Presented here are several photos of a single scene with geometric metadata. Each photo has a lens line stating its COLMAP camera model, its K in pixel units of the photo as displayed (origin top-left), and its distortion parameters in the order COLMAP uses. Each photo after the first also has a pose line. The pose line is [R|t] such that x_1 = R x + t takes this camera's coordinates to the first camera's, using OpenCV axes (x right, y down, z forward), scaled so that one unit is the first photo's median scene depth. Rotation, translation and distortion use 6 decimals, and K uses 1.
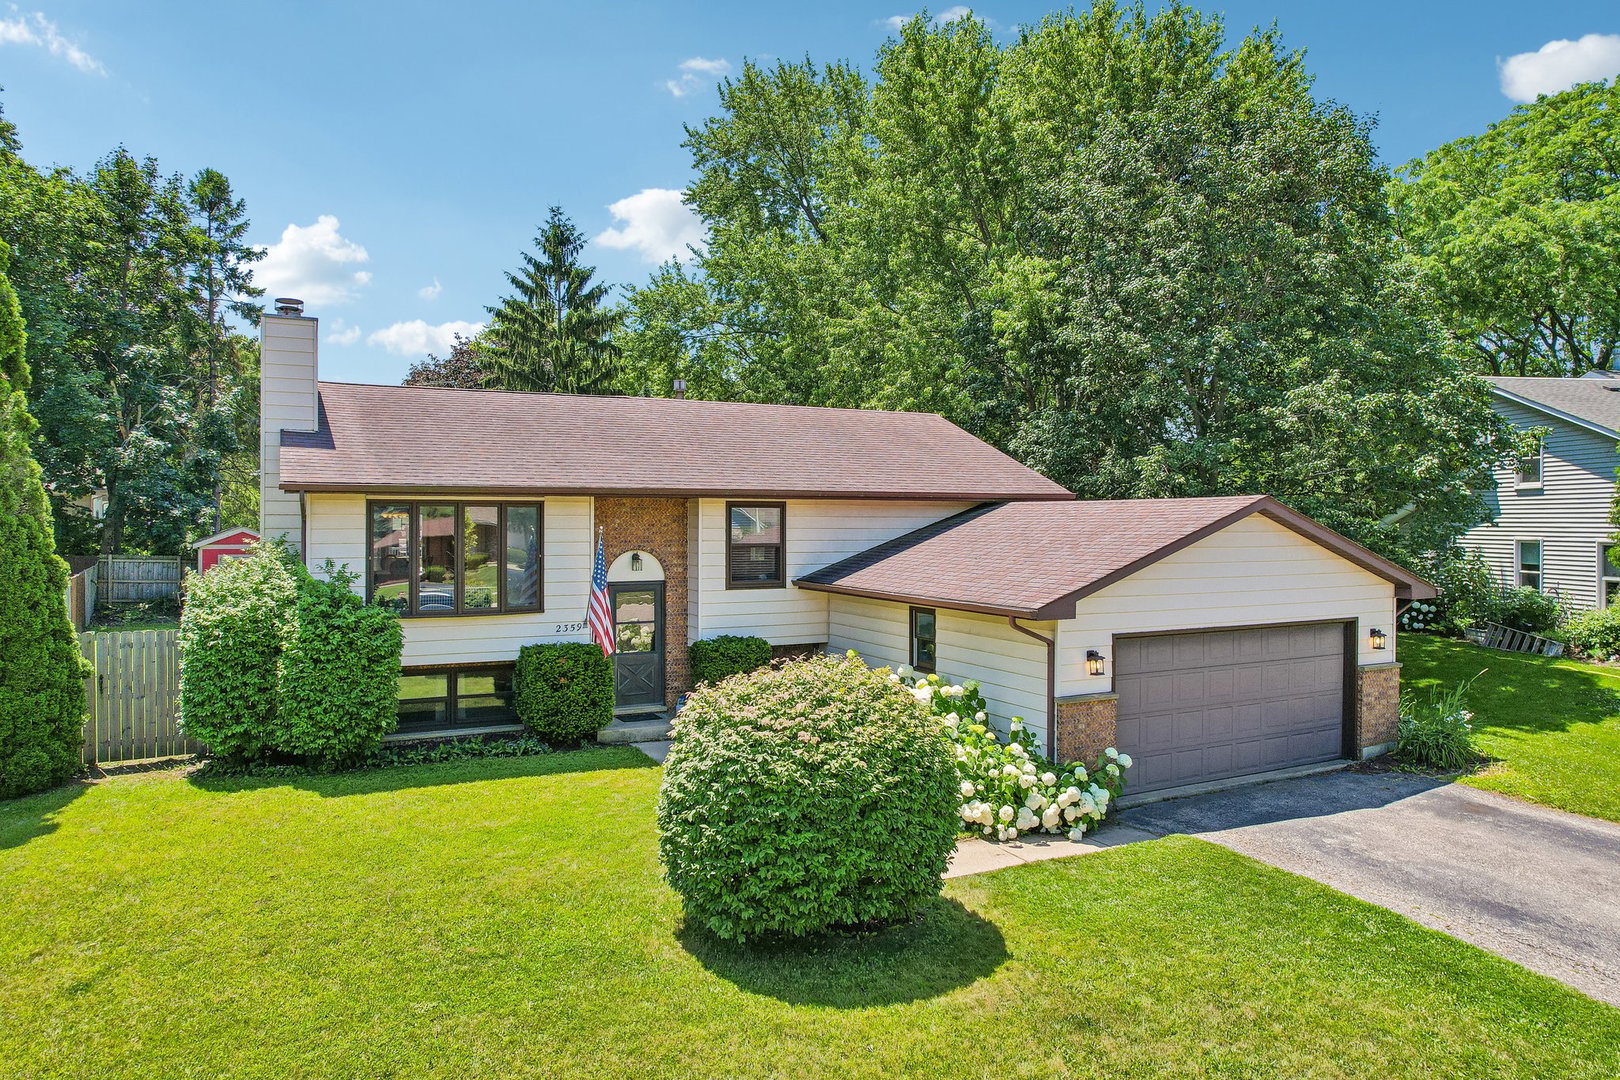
lens RADIAL K [[1039.5, 0, 796.4], [0, 1039.5, 540.3], [0, 0, 1]] dist [-0.071596, 0.061922]
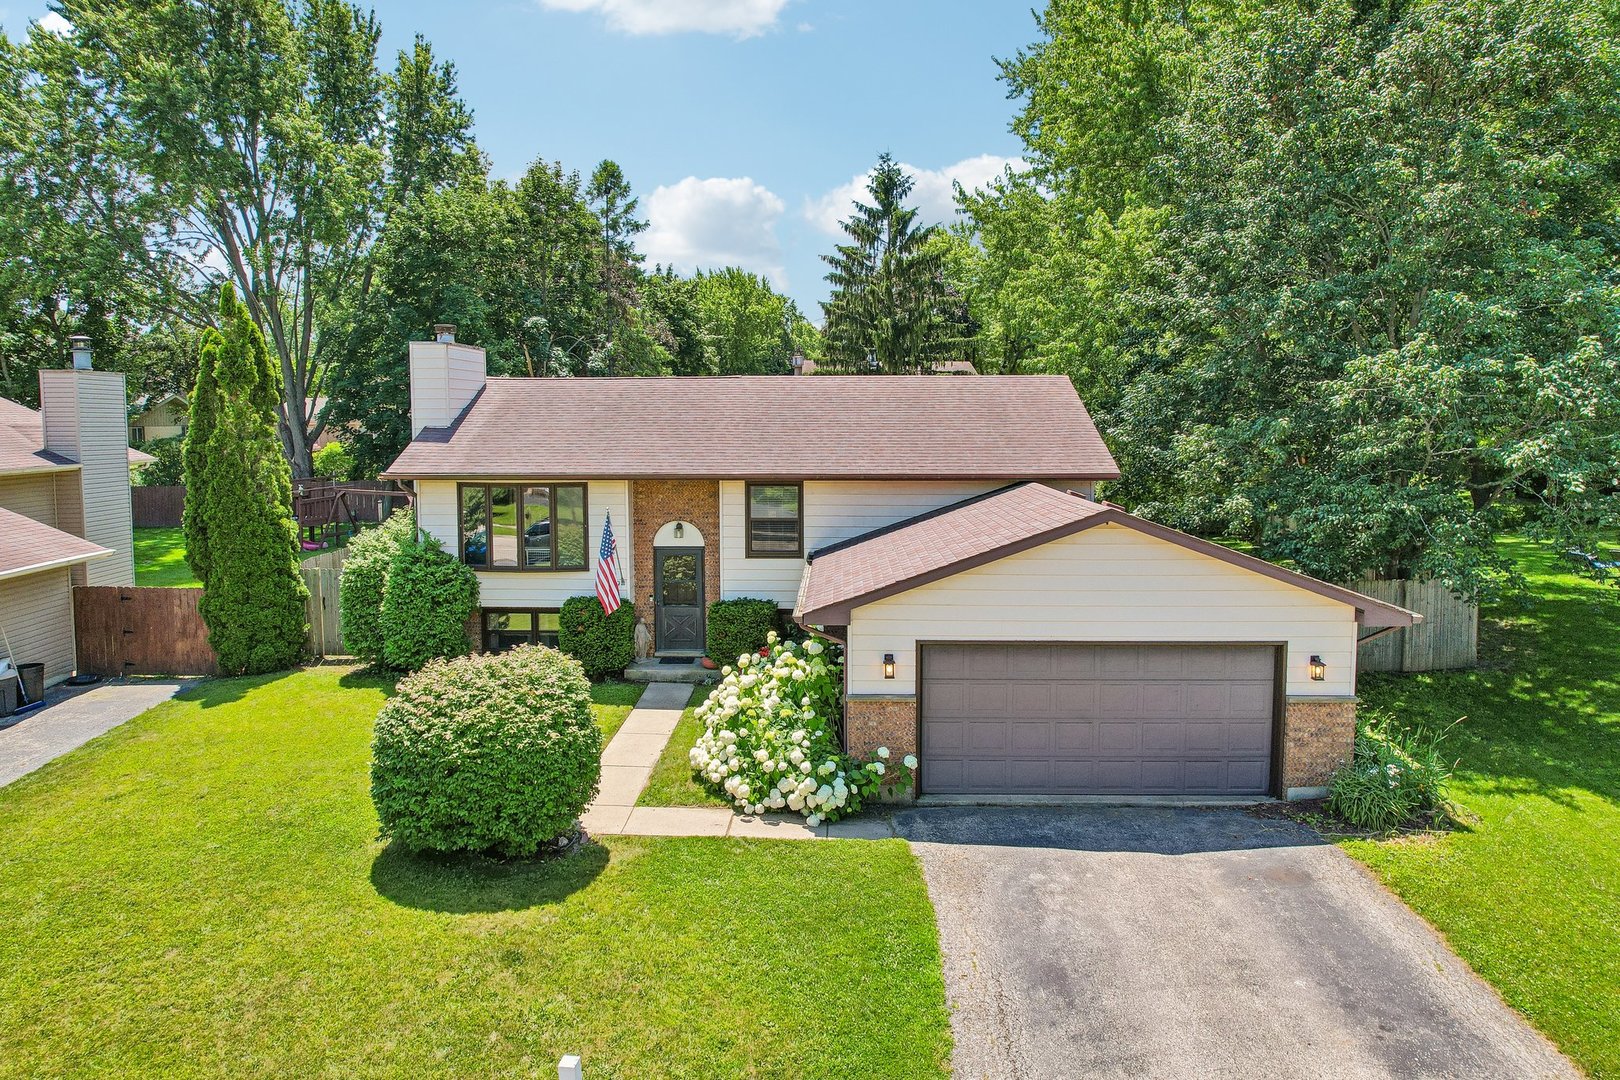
lens RADIAL K [[1057.1, 0, 809.3], [0, 1057.1, 482.5], [0, 0, 1]] dist [-0.043147, 0.018914]
pose [[0.875494, 0.027459, -0.482449, 0.616666], [-0.005213, 0.998863, 0.047391, -0.101727], [0.483202, -0.038976, 0.874641, 0.013998]]
